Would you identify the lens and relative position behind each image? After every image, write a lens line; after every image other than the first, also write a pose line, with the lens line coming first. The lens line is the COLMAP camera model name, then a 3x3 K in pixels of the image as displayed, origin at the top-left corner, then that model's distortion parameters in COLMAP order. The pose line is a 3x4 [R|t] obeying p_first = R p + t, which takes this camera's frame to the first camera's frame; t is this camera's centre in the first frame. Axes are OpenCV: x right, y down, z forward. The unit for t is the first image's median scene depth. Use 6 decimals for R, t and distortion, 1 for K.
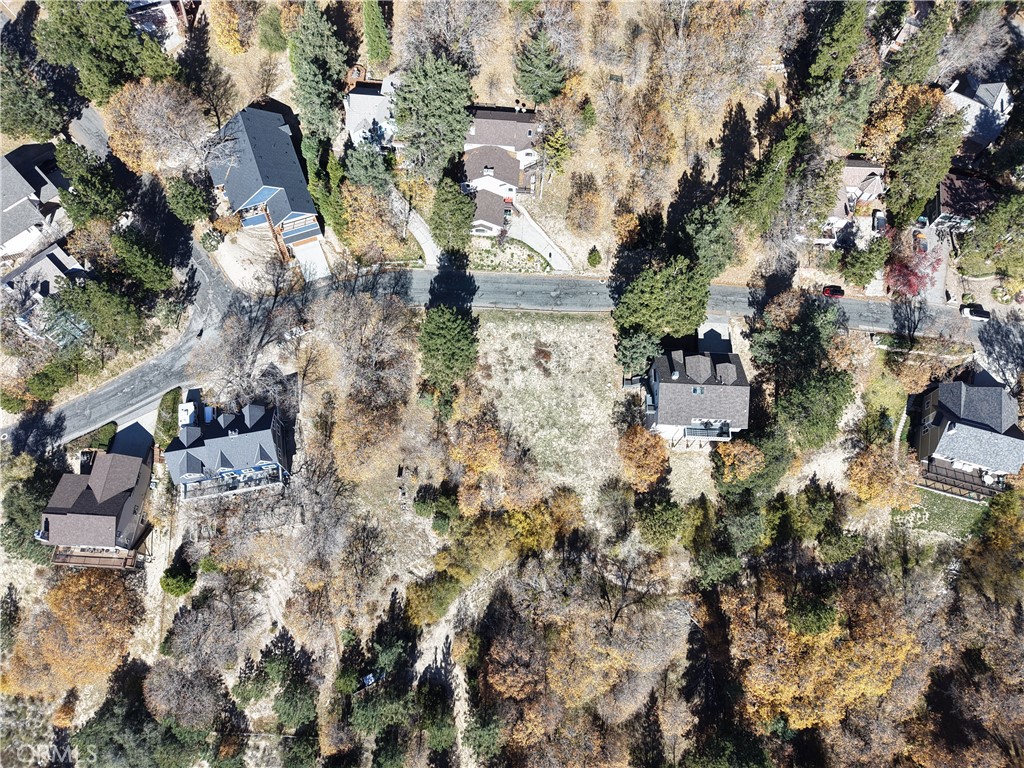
lens RADIAL K [[680.2, 0, 510.2], [0, 680.2, 392.2], [0, 0, 1]] dist [0.022455, -0.021742]
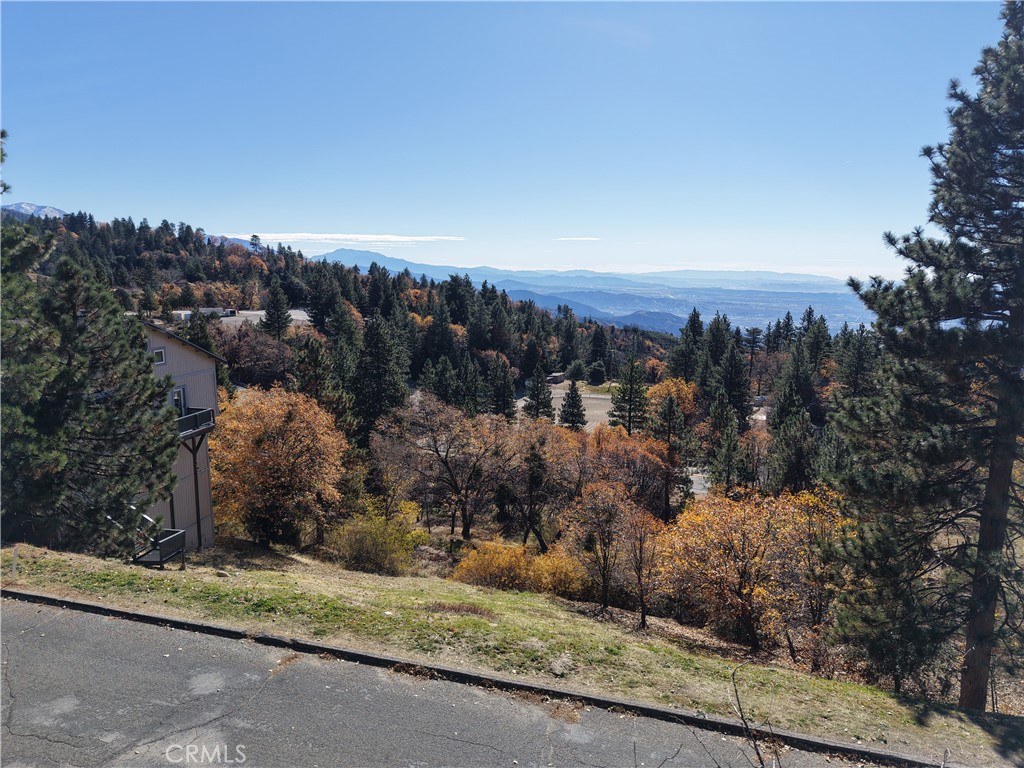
lens RADIAL K [[680.2, 0, 509.4], [0, 680.2, 386.2], [0, 0, 1]] dist [0.022455, -0.021742]
pose [[-0.981289, -0.059705, 0.183050, 0.002693], [0.164903, 0.230159, 0.959080, -0.249863], [-0.099392, 0.971320, -0.216007, 0.979824]]
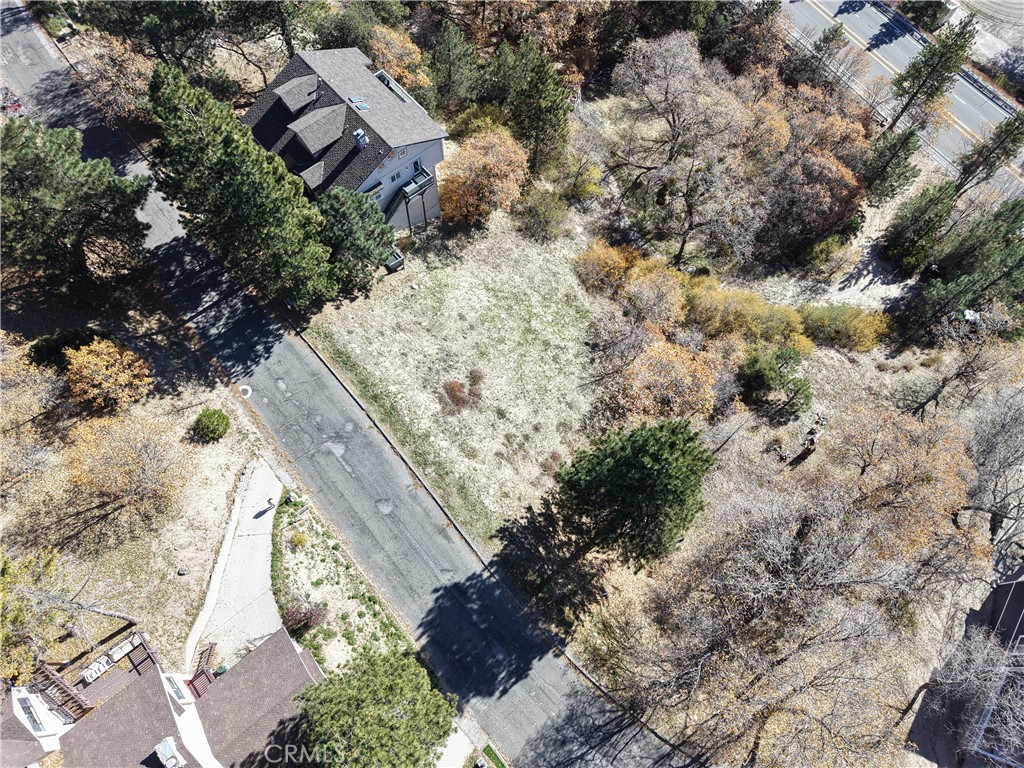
lens RADIAL K [[680.2, 0, 512.5], [0, 680.2, 384.6], [0, 0, 1]] dist [0.022455, -0.021742]
pose [[-0.683043, -0.689884, 0.239815, -0.093135], [0.655009, -0.433332, 0.619021, -0.333291], [-0.323133, 0.579899, 0.747865, 0.613784]]
